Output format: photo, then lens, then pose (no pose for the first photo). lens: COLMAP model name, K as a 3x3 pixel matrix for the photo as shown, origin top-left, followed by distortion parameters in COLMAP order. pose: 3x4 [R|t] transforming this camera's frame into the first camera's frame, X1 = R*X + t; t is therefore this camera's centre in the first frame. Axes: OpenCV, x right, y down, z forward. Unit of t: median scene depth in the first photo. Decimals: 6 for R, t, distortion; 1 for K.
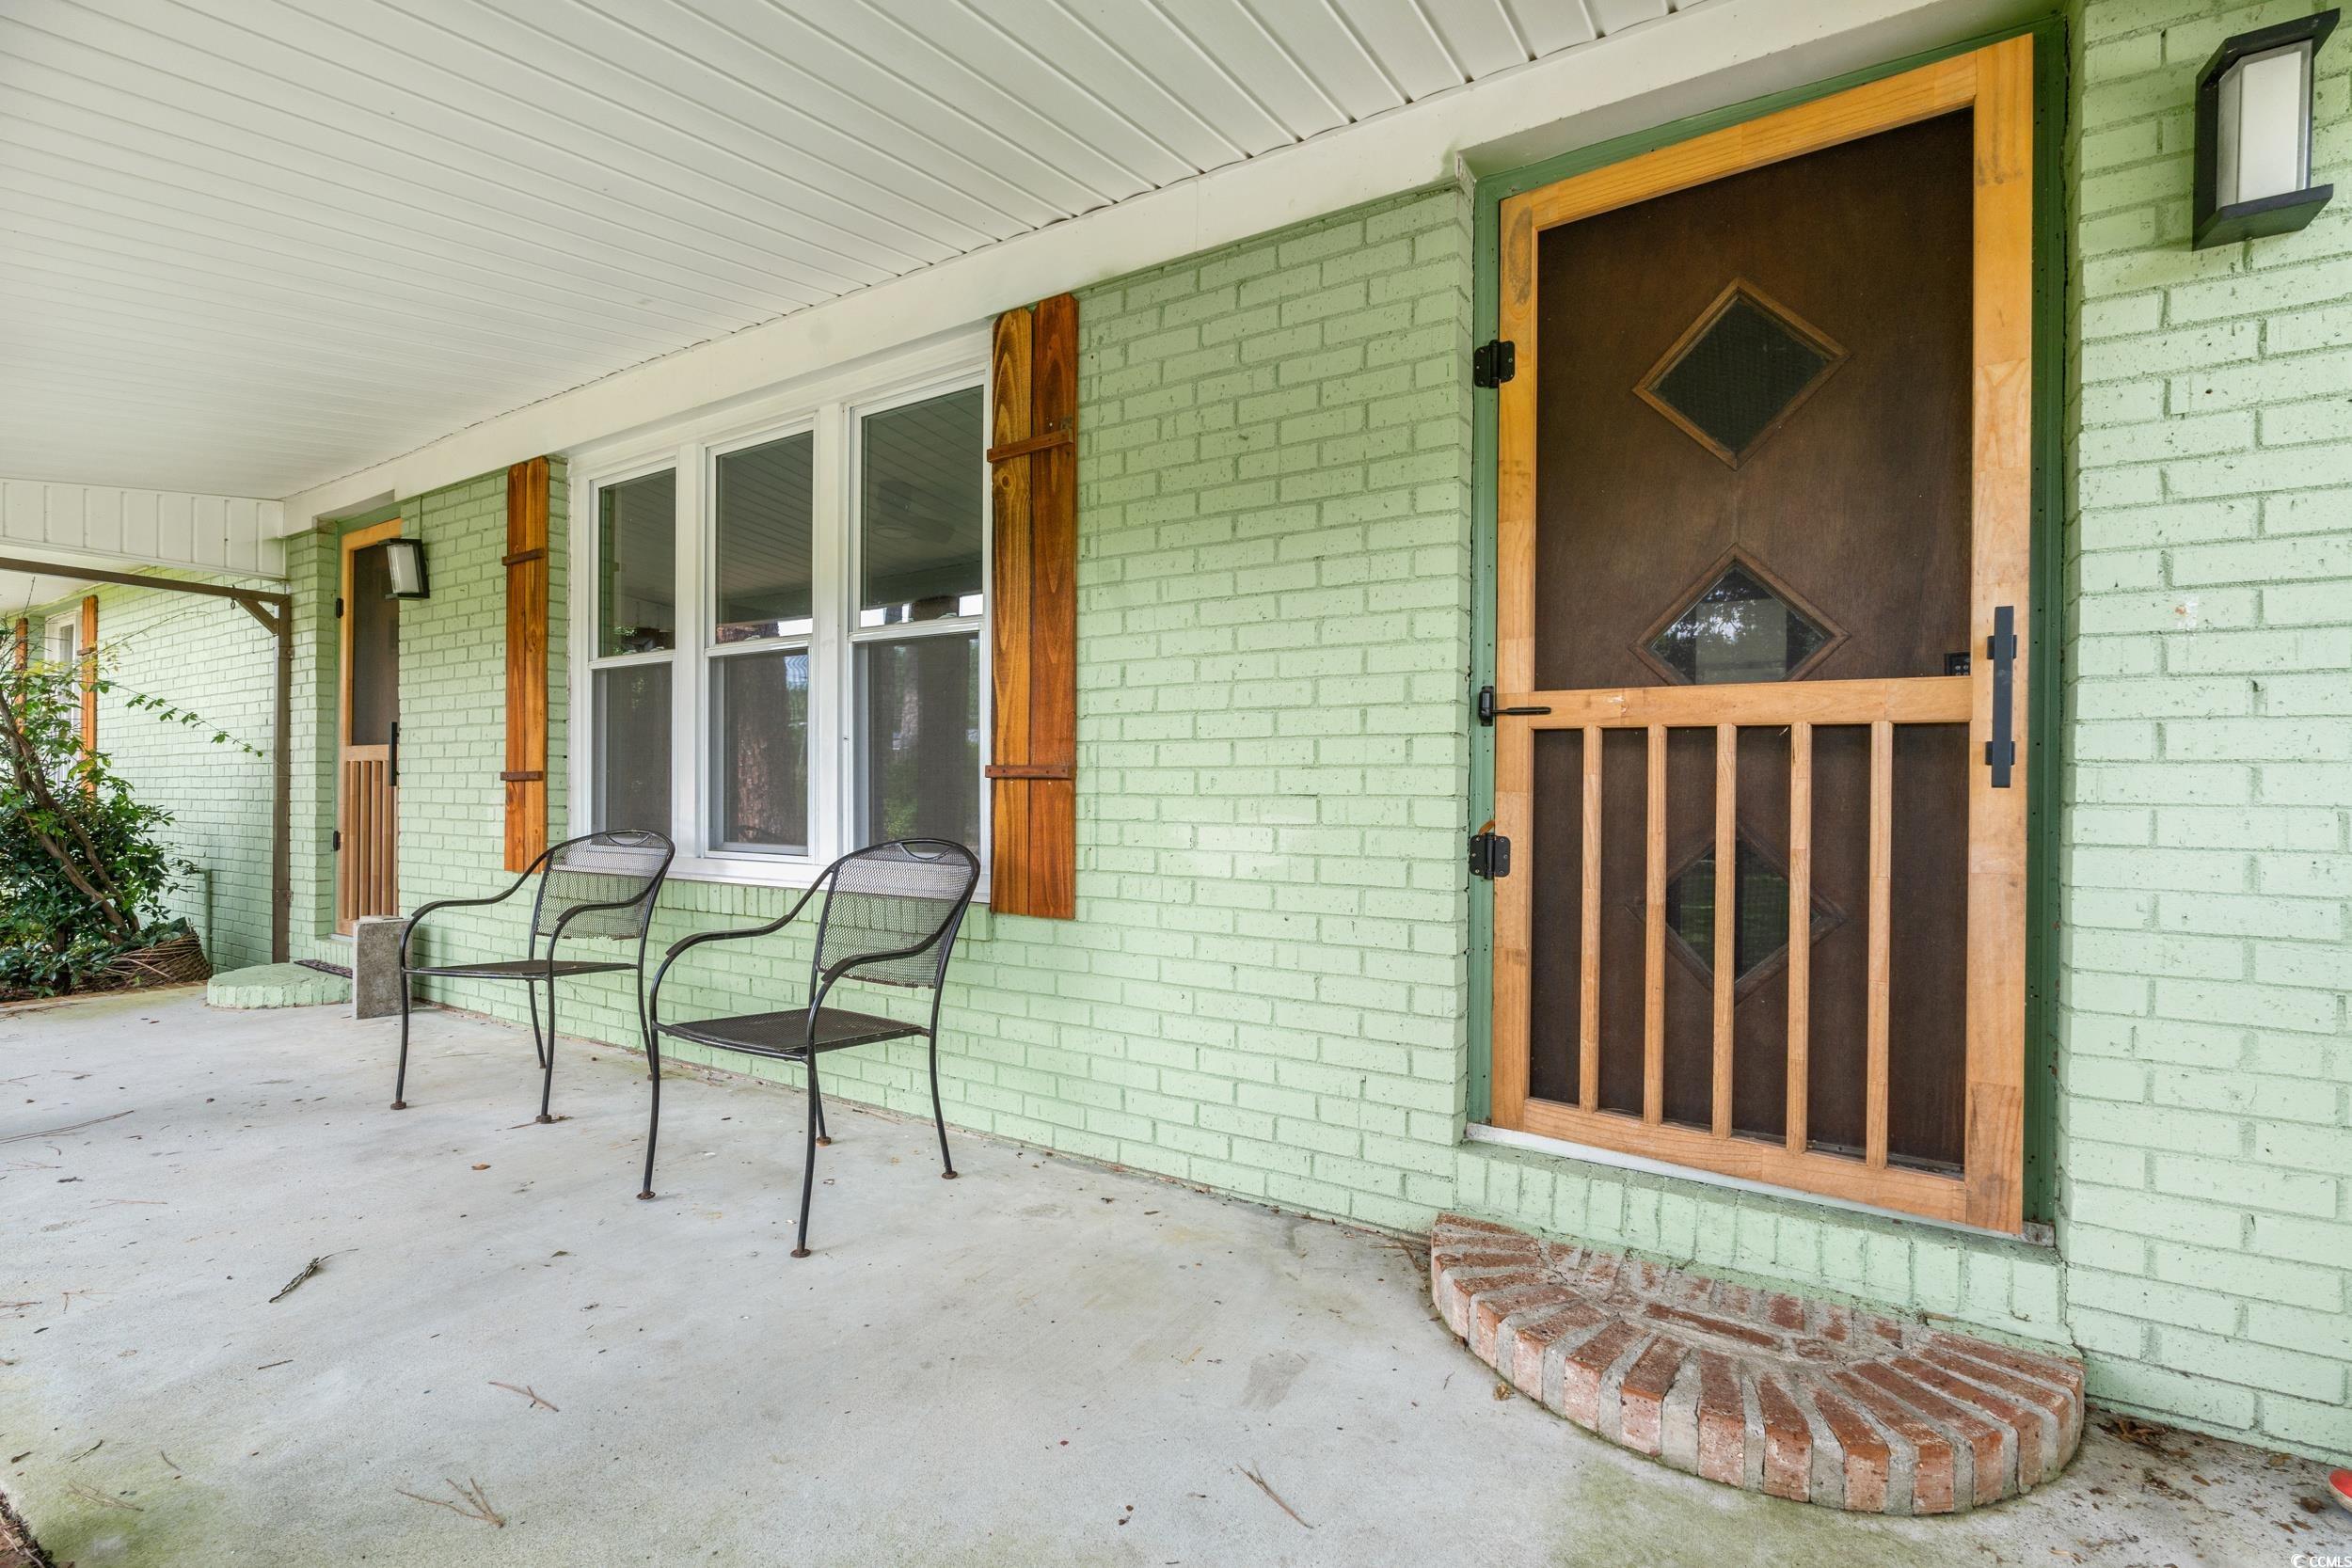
lens RADIAL K [[1042.9, 0, 1181.5], [0, 1042.9, 797.8], [0, 0, 1]] dist [-0.006266, 0.003494]
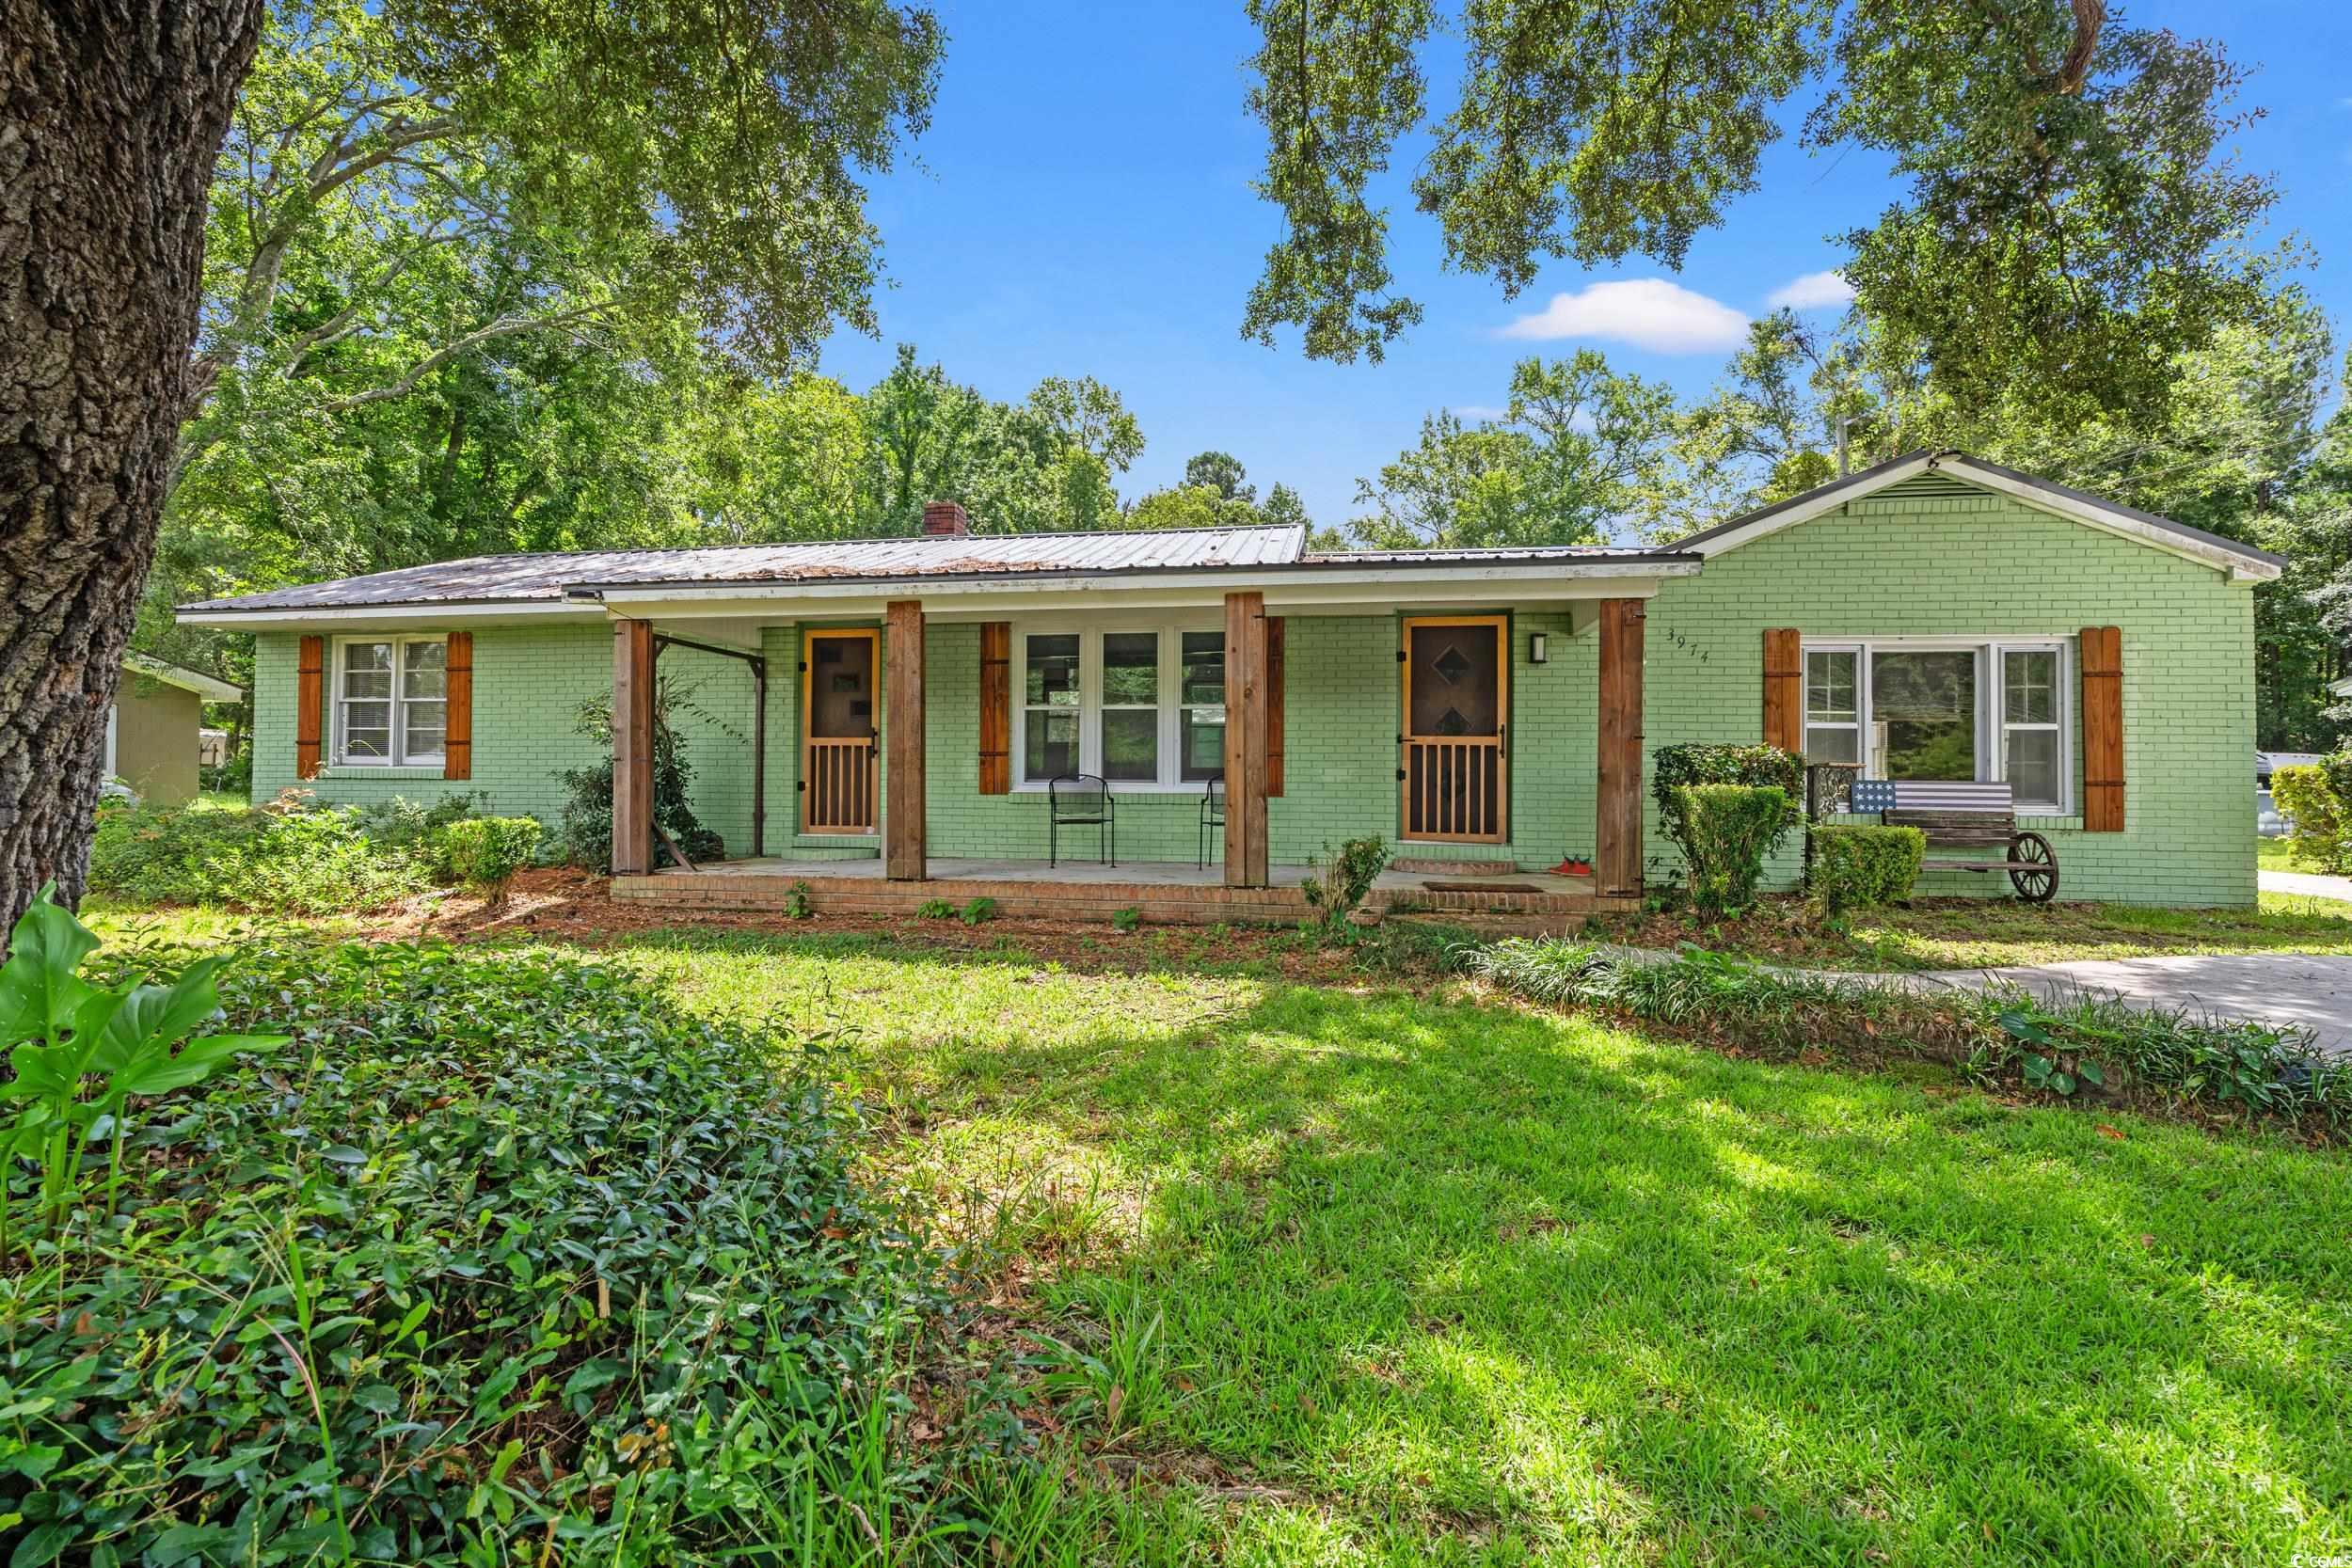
lens RADIAL K [[1042.9, 0, 1173.8], [0, 1042.9, 781.5], [0, 0, 1]] dist [-0.006266, 0.003494]
pose [[0.934407, 0.006425, 0.356149, -2.043634], [-0.001241, 0.999890, -0.014782, 0.144122], [-0.356205, 0.013370, 0.934312, -2.577566]]
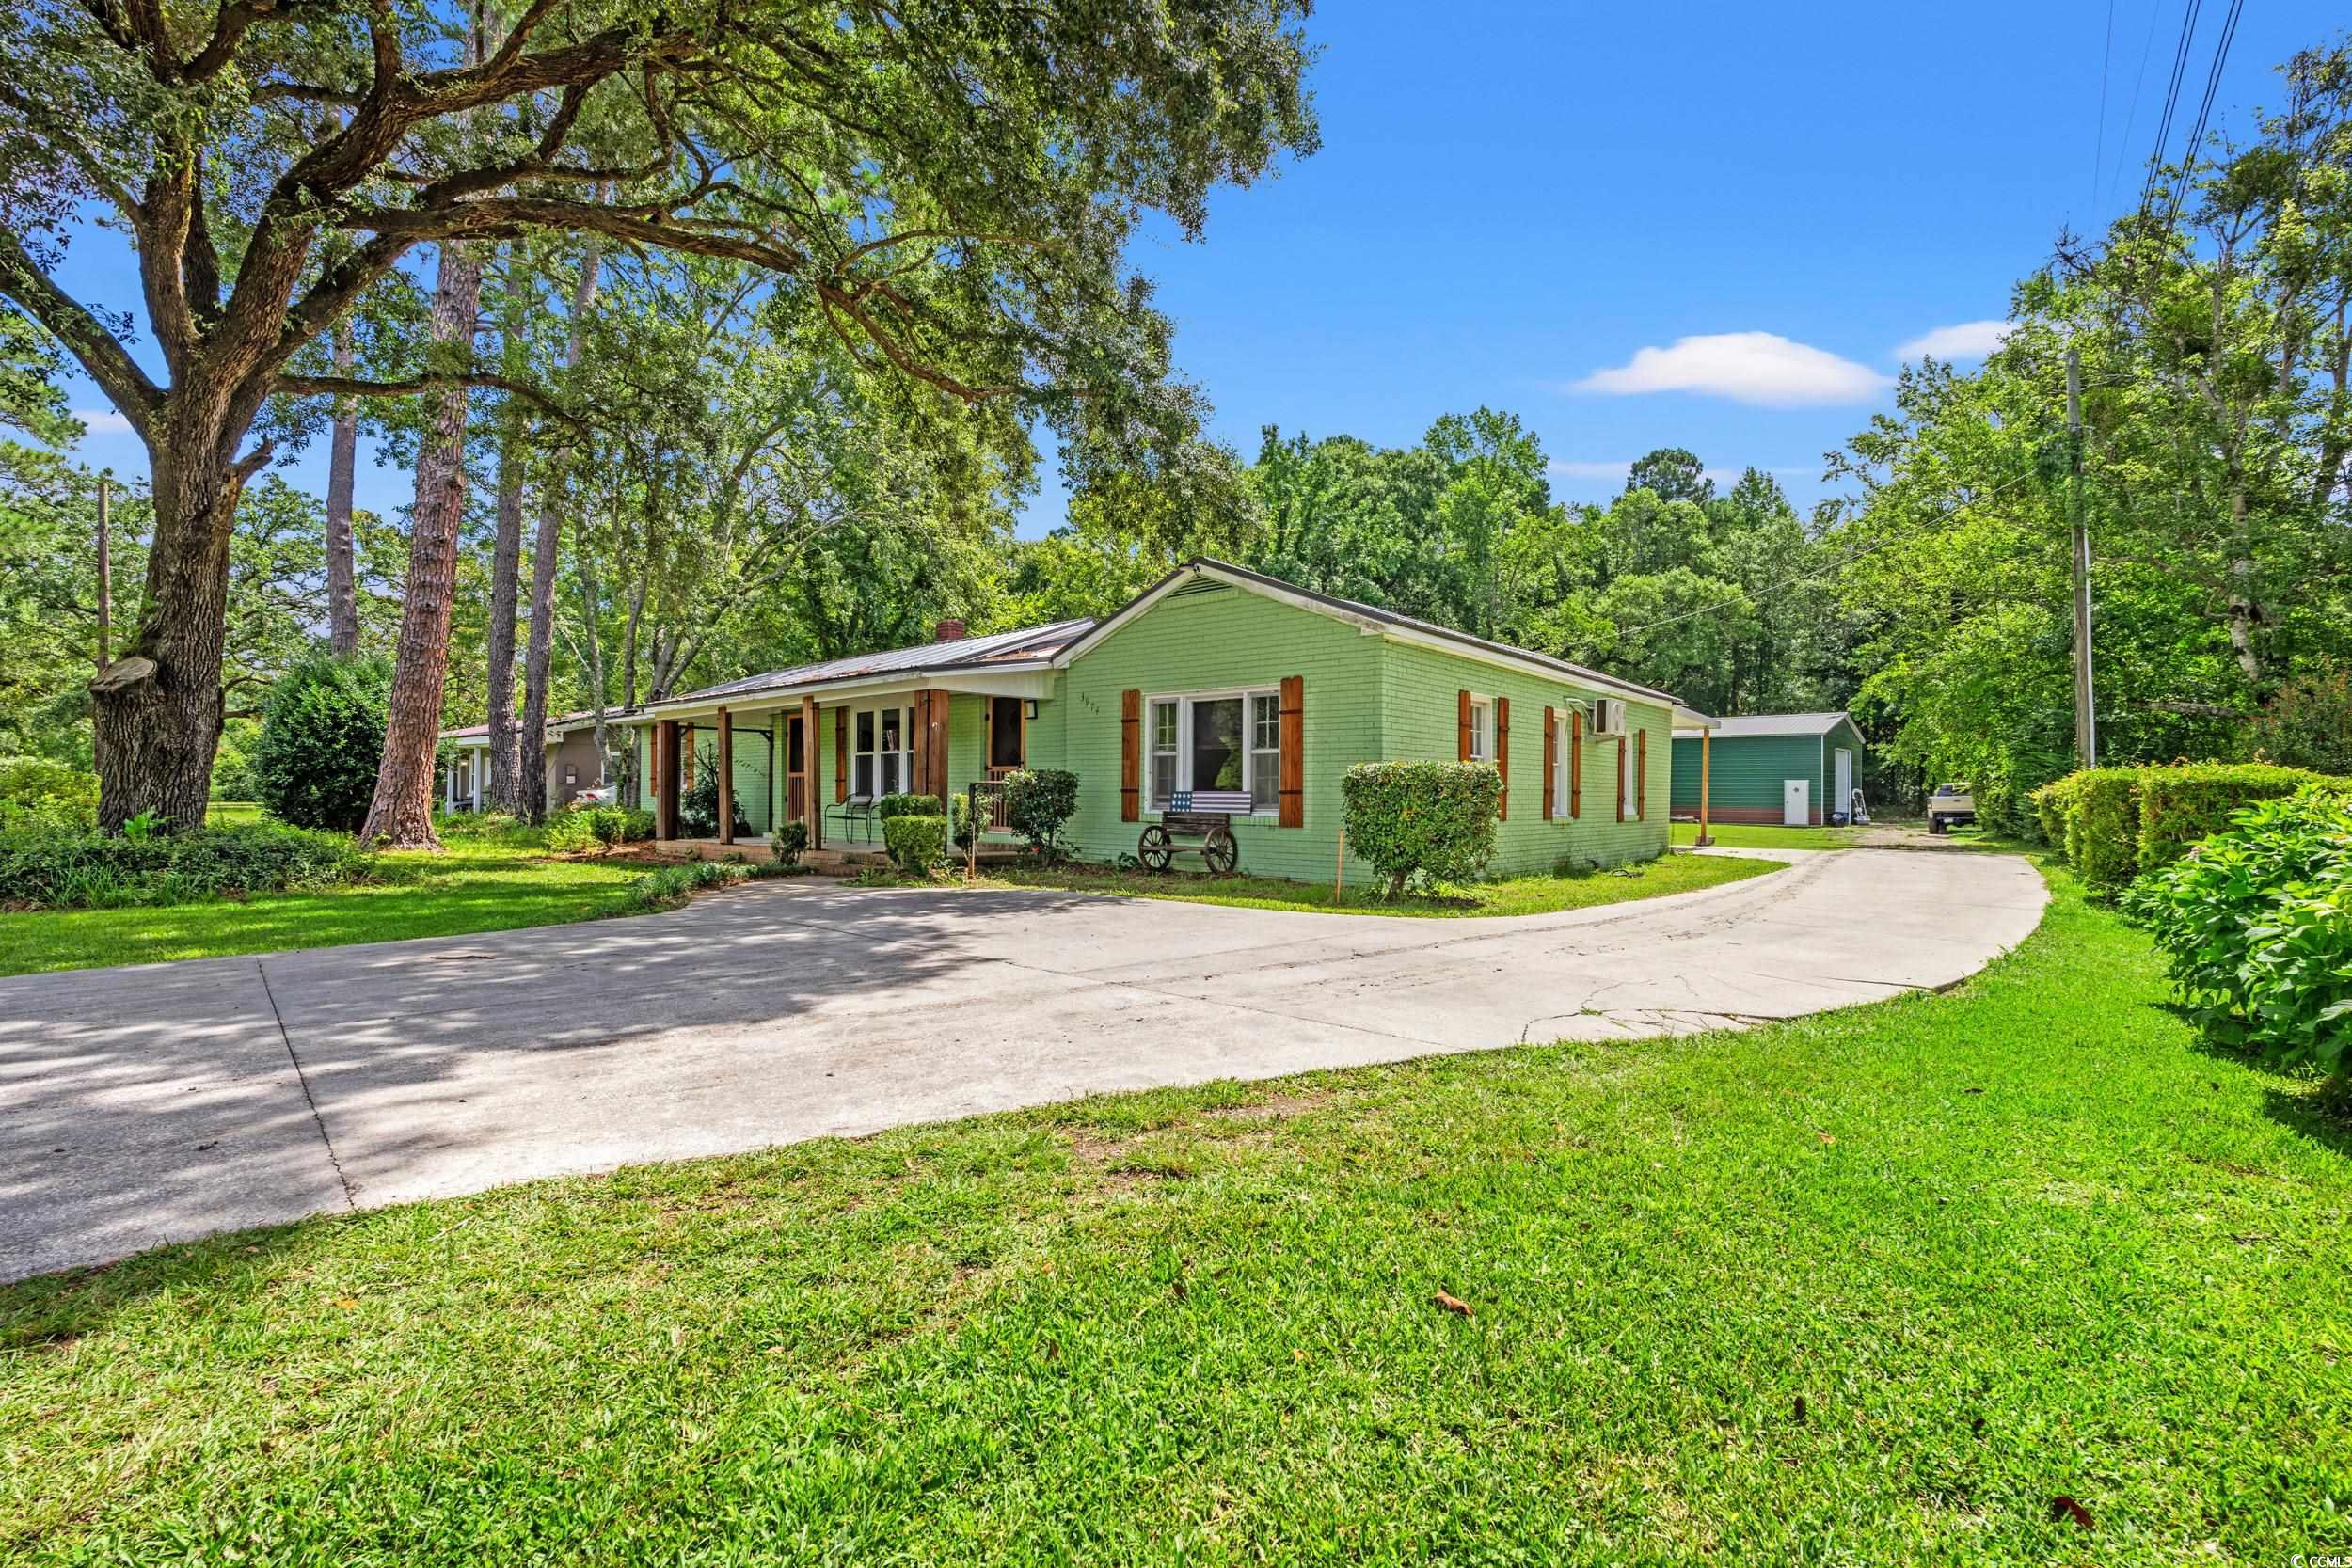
lens RADIAL K [[1042.9, 0, 1181.5], [0, 1042.9, 782.9], [0, 0, 1]] dist [-0.006266, 0.003494]
pose [[0.983054, -0.001594, -0.183308, 2.775928], [-0.004140, 0.999514, -0.030889, 0.205703], [0.183268, 0.031125, 0.982570, -5.356286]]
